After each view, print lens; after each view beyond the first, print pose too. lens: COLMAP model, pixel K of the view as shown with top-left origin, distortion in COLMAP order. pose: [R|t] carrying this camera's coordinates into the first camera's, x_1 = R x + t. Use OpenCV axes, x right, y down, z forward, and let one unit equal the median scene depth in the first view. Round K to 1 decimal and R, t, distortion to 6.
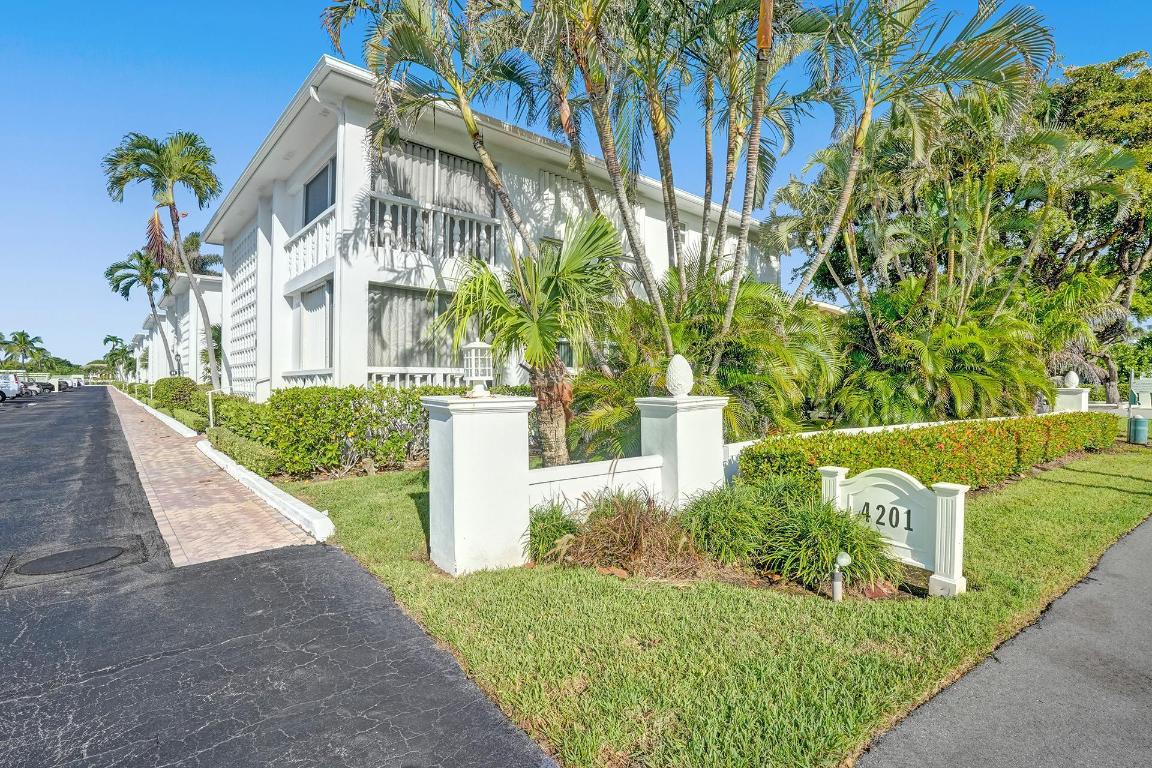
lens RADIAL K [[547.6, 0, 579.8], [0, 547.6, 378.4], [0, 0, 1]] dist [-0.087279, 0.037459]
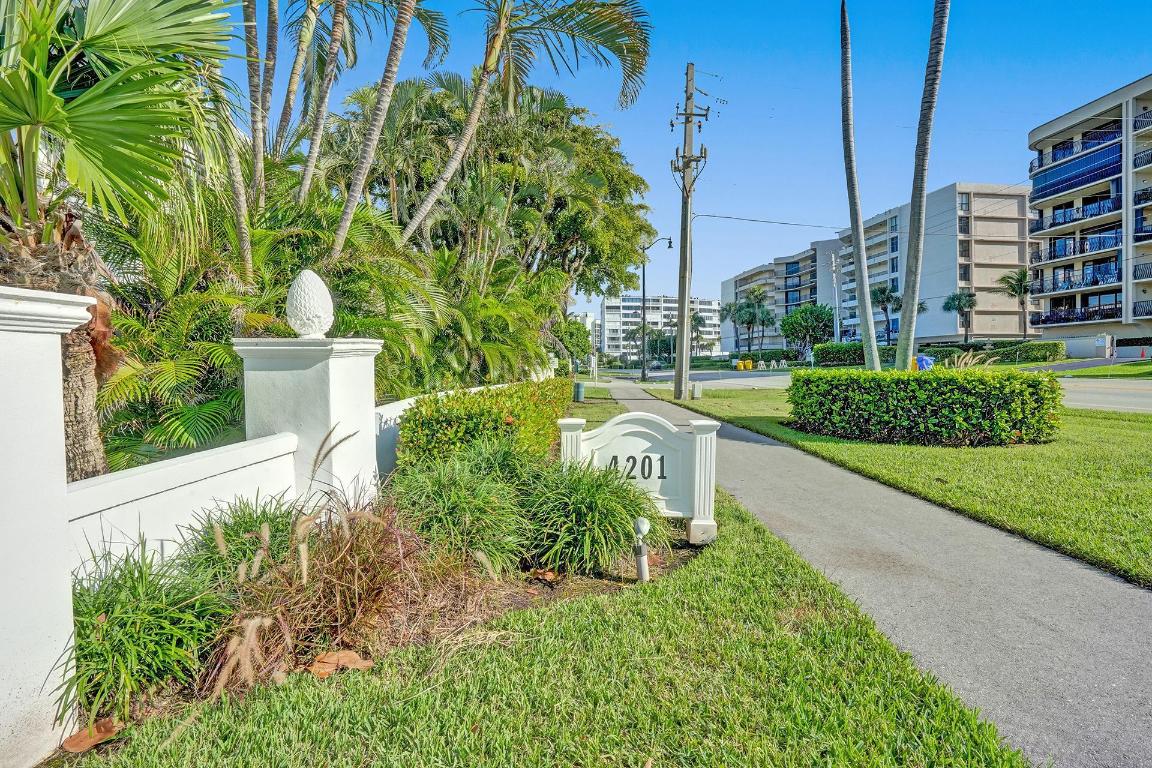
lens RADIAL K [[547.6, 0, 579.8], [0, 547.6, 378.4], [0, 0, 1]] dist [-0.087279, 0.037459]
pose [[0.585682, -0.019931, 0.810296, -0.080119], [-0.002387, 0.999651, 0.026314, 0.037743], [-0.810537, -0.017346, 0.585430, 0.232235]]
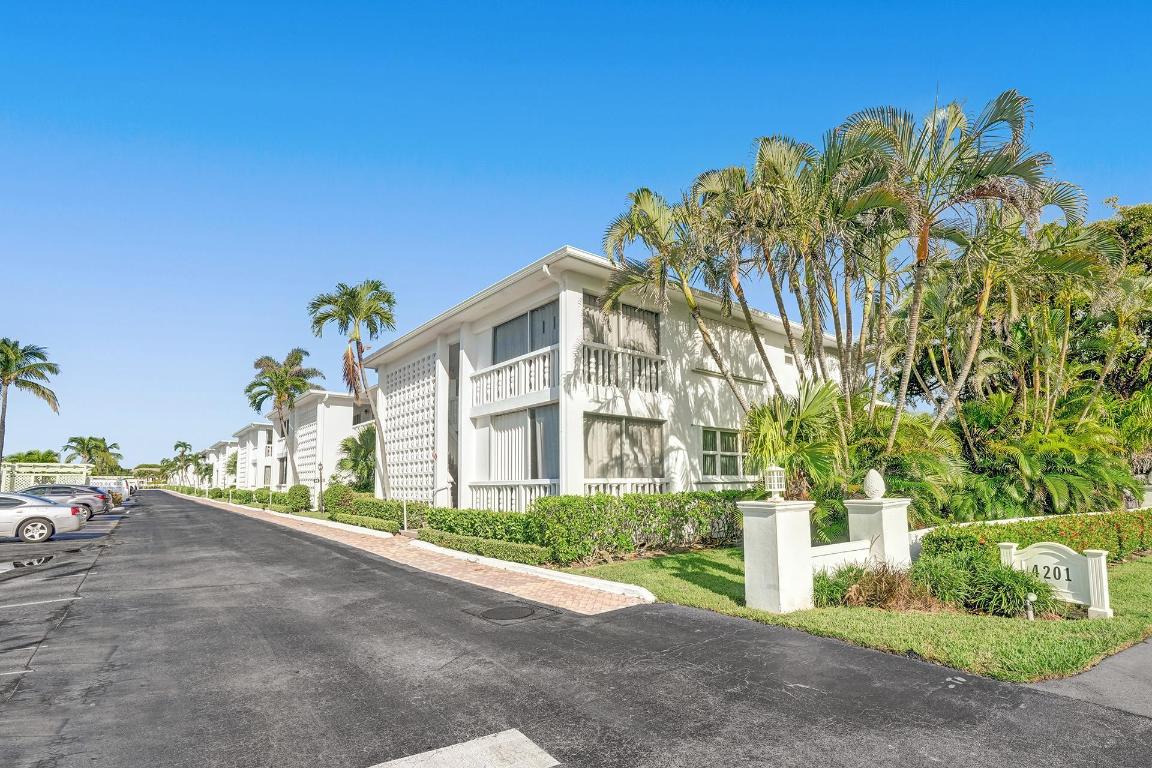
lens RADIAL K [[572.4, 0, 571.4], [0, 572.4, 418.9], [0, 0, 1]] dist [-0.080300, 0.030047]
pose [[0.998348, -0.015314, -0.055376, -0.313469], [0.009384, 0.994343, -0.105803, -0.016088], [0.056683, 0.105109, 0.992844, -0.309660]]
